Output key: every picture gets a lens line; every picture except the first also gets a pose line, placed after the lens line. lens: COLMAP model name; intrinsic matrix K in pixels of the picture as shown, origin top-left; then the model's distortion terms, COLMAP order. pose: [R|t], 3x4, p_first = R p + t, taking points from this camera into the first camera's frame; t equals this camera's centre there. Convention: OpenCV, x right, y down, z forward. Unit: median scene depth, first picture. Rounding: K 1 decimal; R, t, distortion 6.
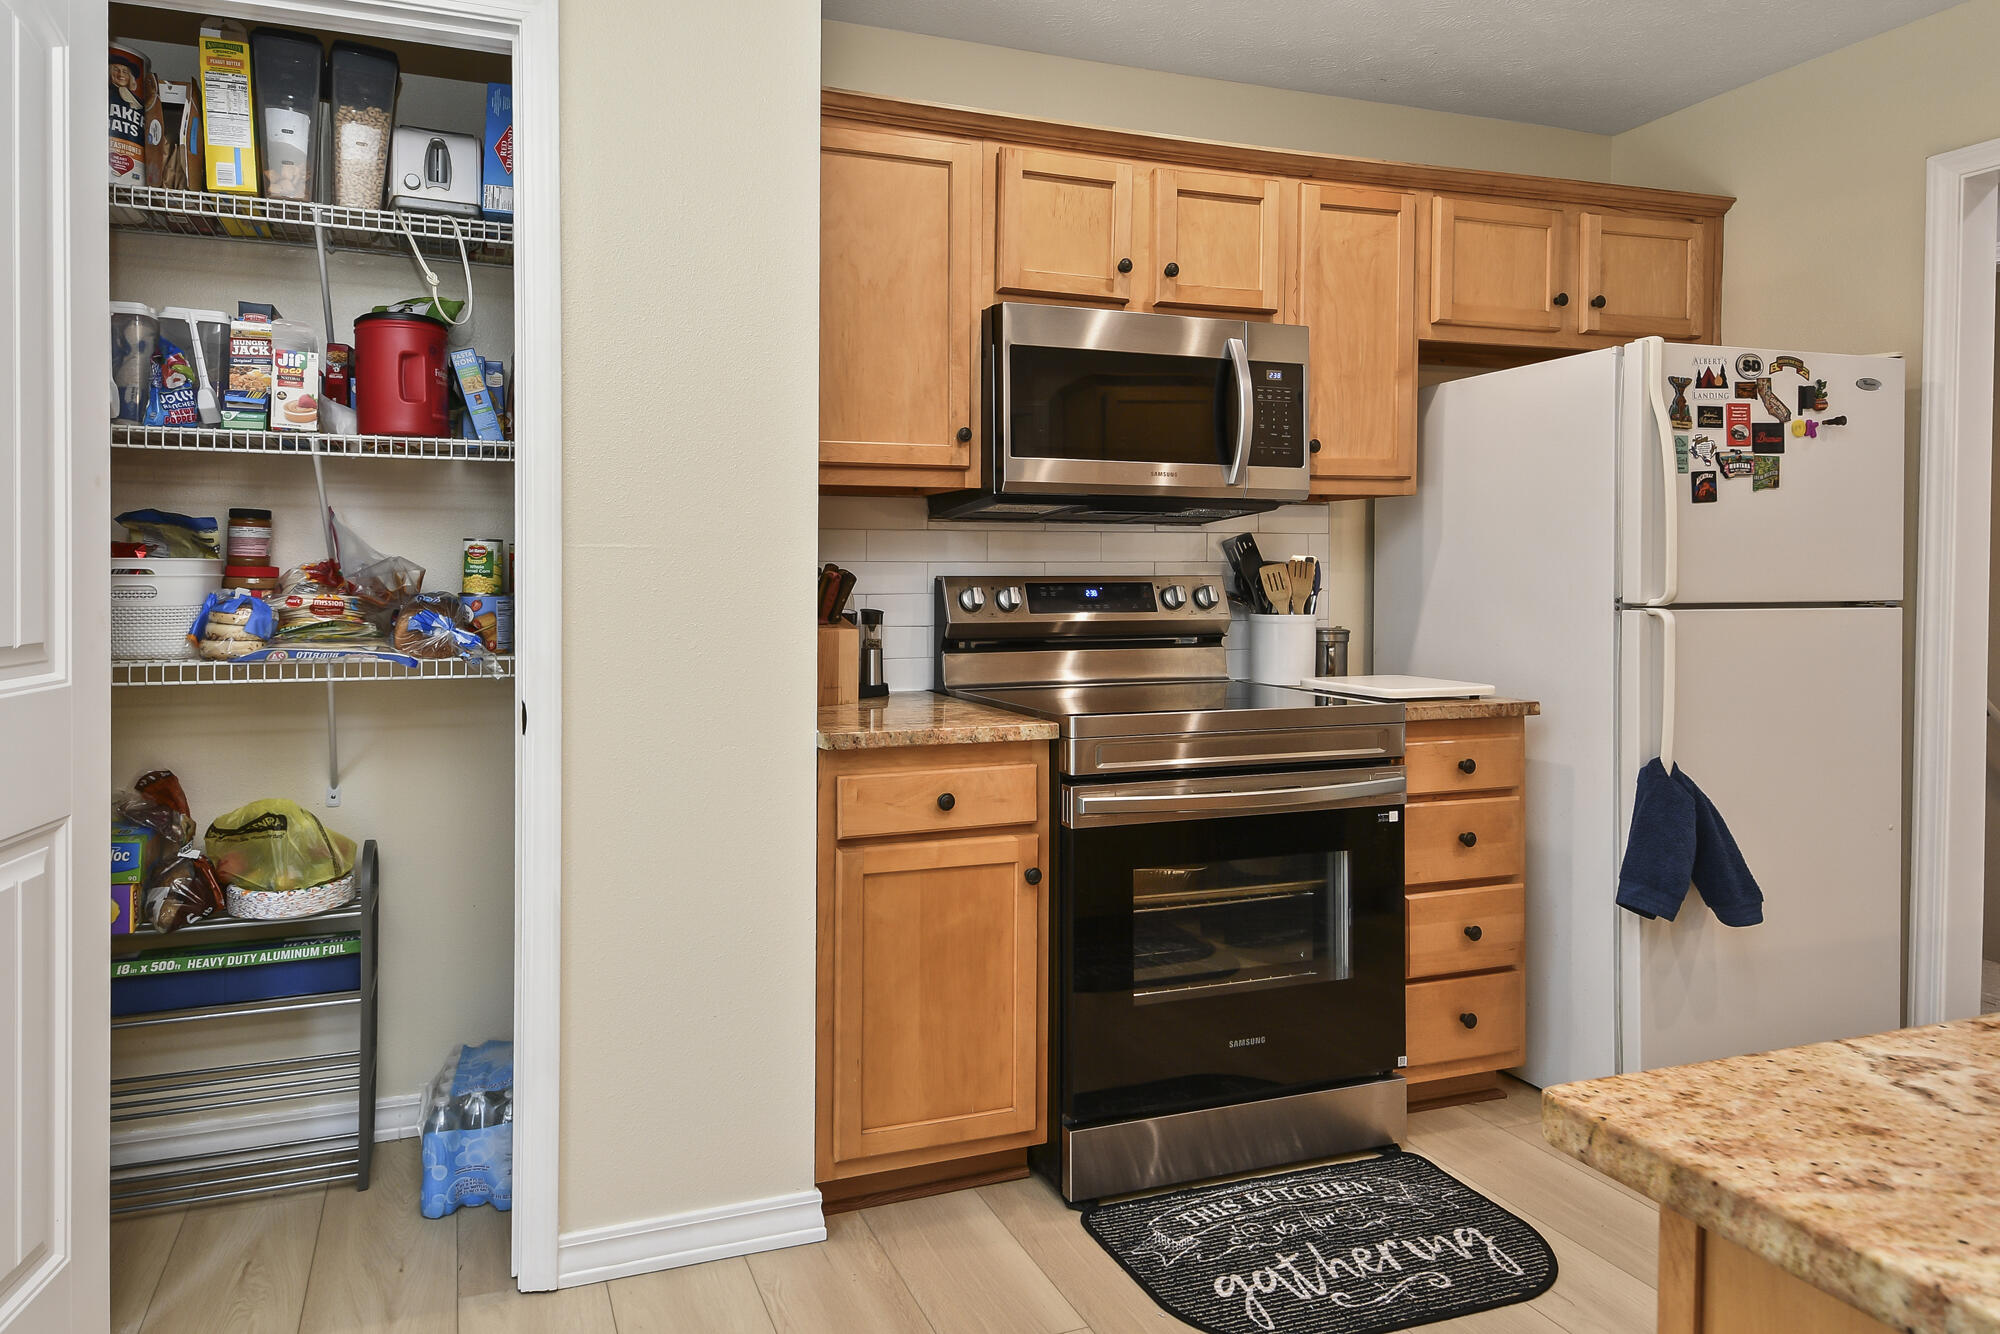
lens RADIAL K [[1160.3, 0, 814.7], [0, 1160.3, 590.9], [0, 0, 1]] dist [0.025665, 0.000135]
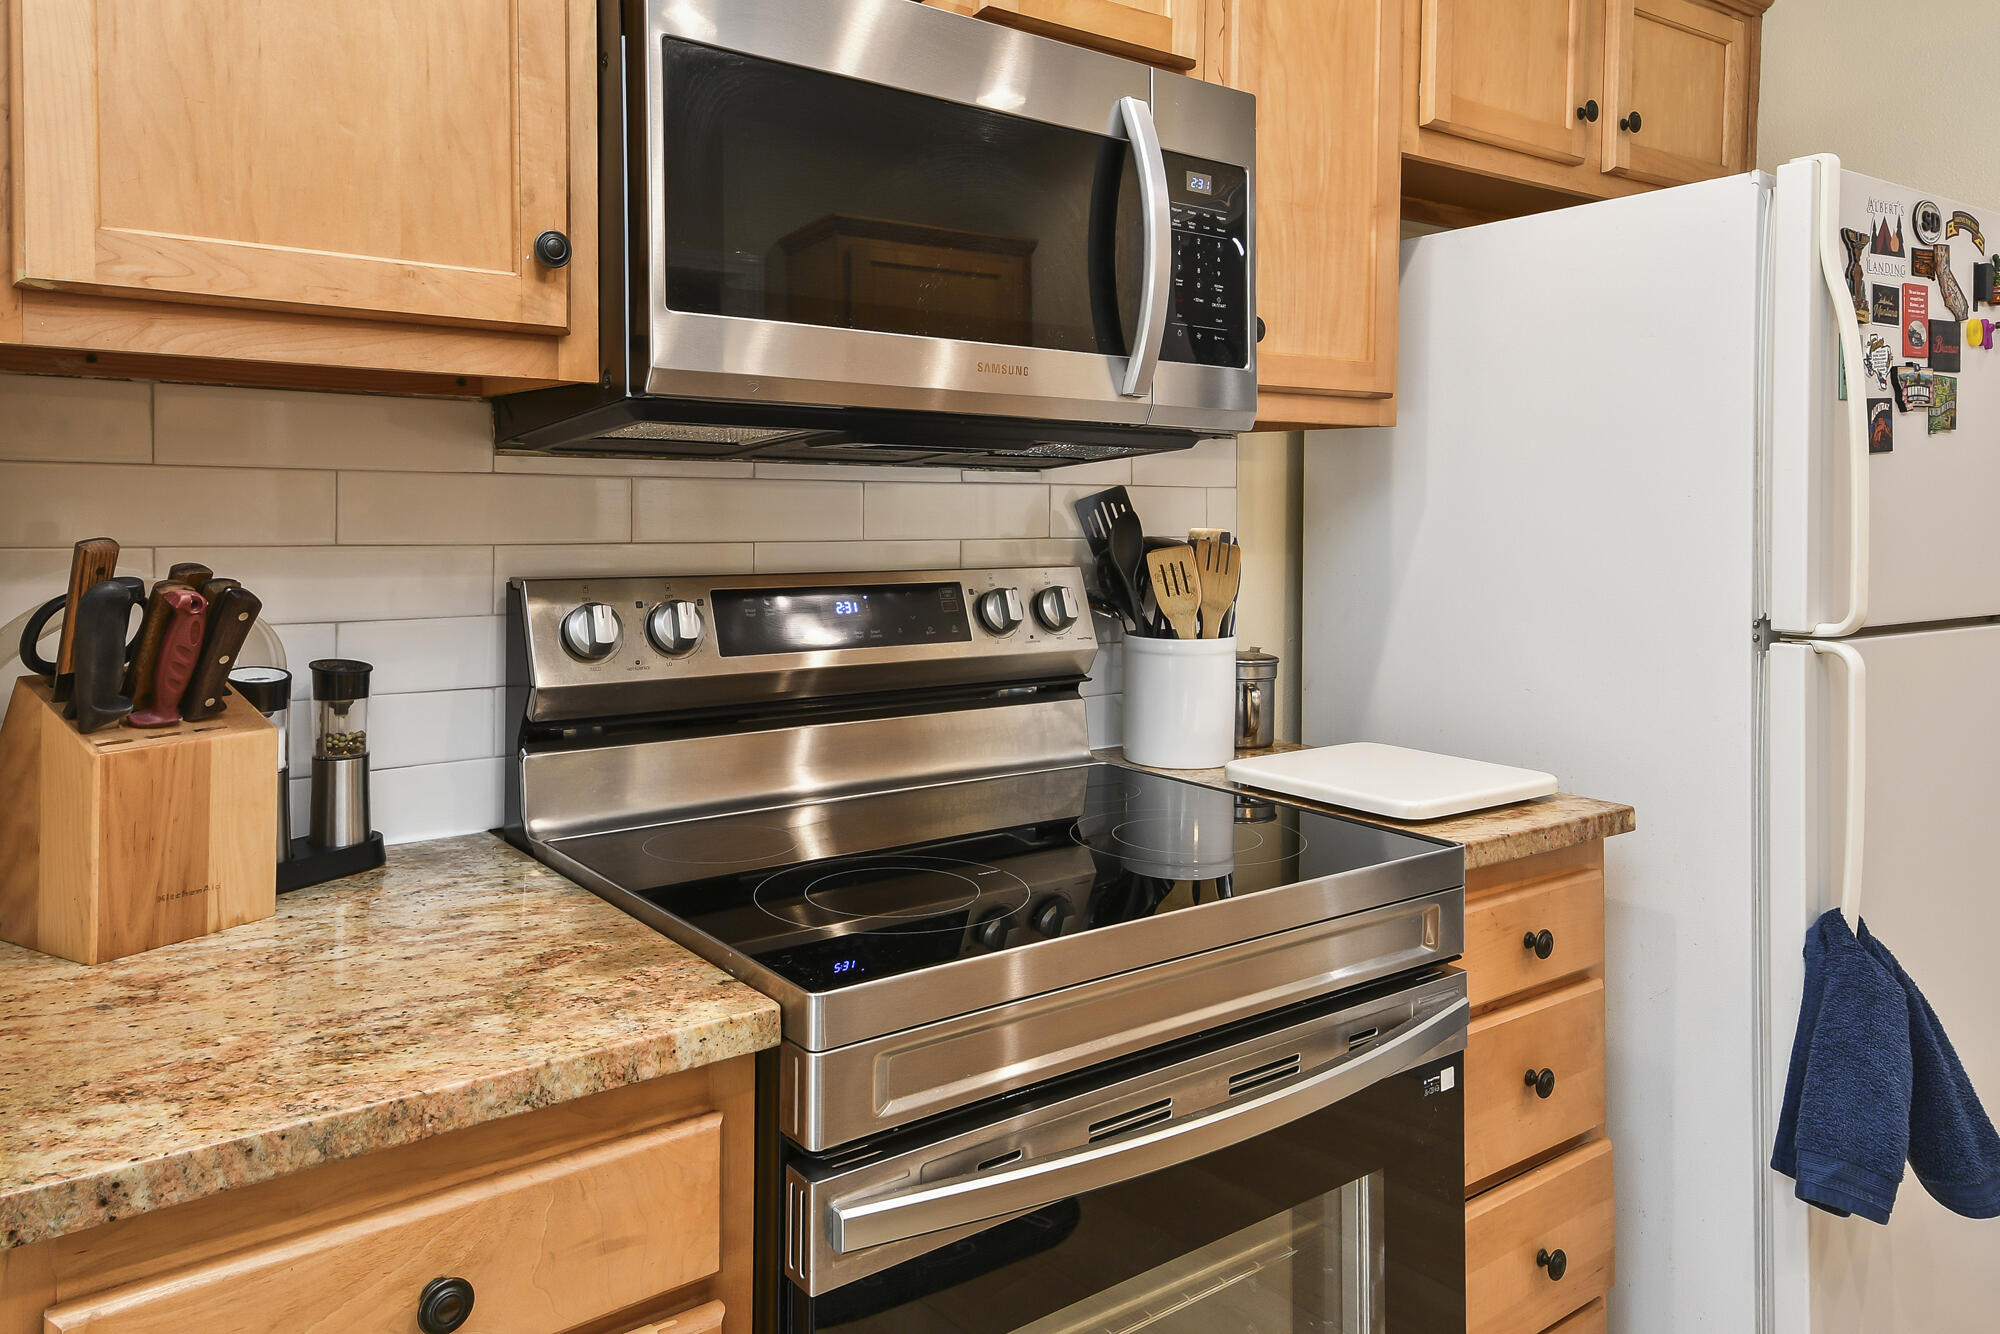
lens RADIAL K [[1399.1, 0, 966.6], [0, 1399.1, 526.7], [0, 0, 1]] dist [0.049095, -0.004340]
pose [[0.943275, 0.002090, 0.332007, 0.097716], [-0.003025, 0.999993, 0.002299, -0.037136], [-0.332000, -0.003173, 0.943274, 0.464376]]
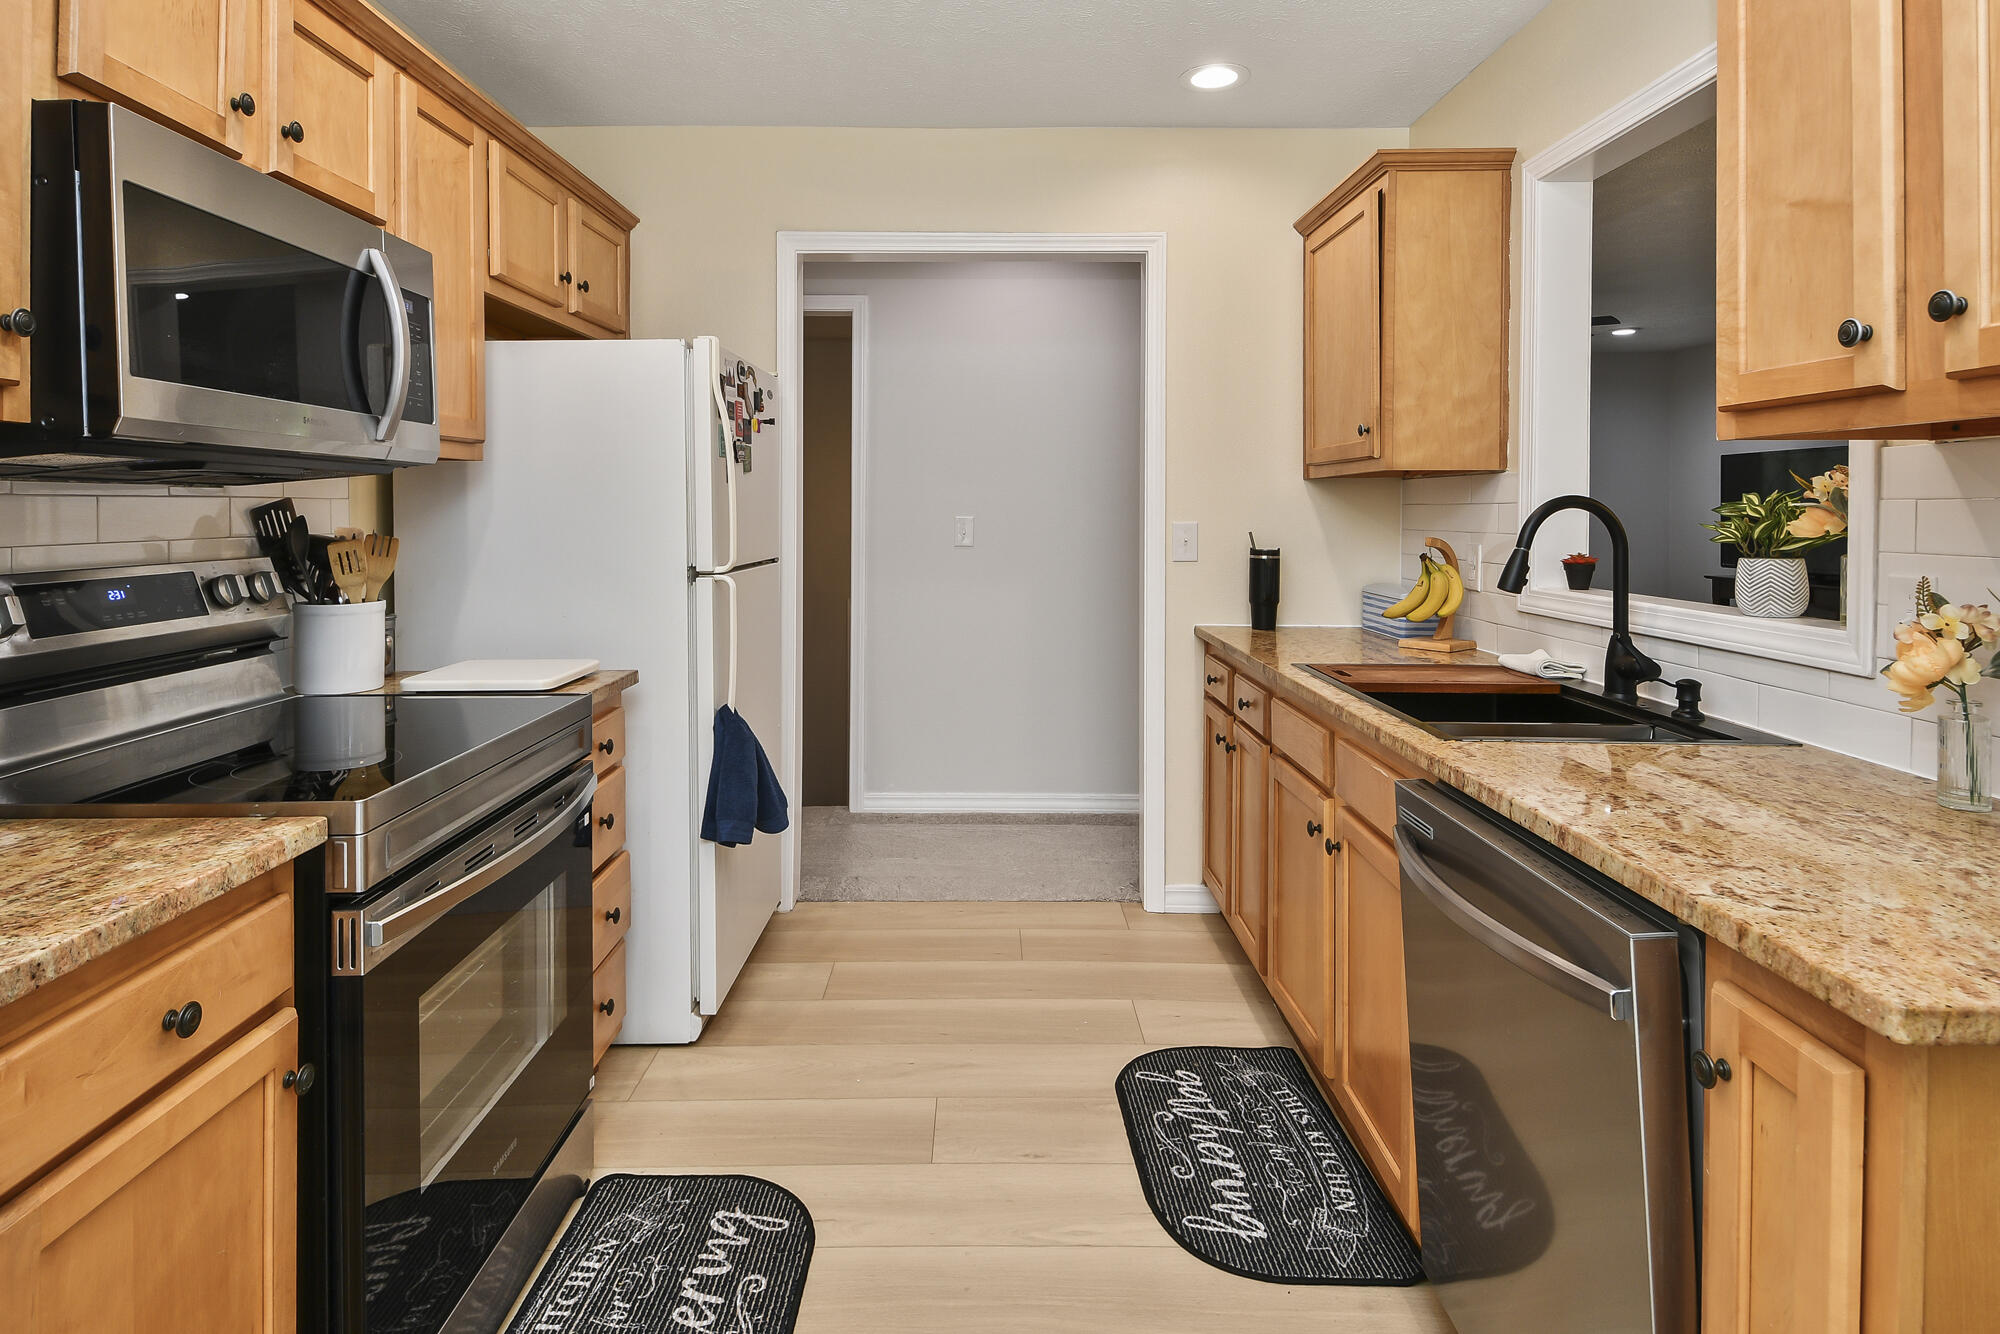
lens RADIAL K [[1102.0, 0, 993.8], [0, 1102.0, 515.9], [0, 0, 1]] dist [0.003490, -0.000439]
pose [[0.285323, -0.006658, 0.958408, -0.217500], [0.015726, 0.999874, 0.002264, -0.038013], [-0.958302, 0.014426, 0.285392, 0.409632]]
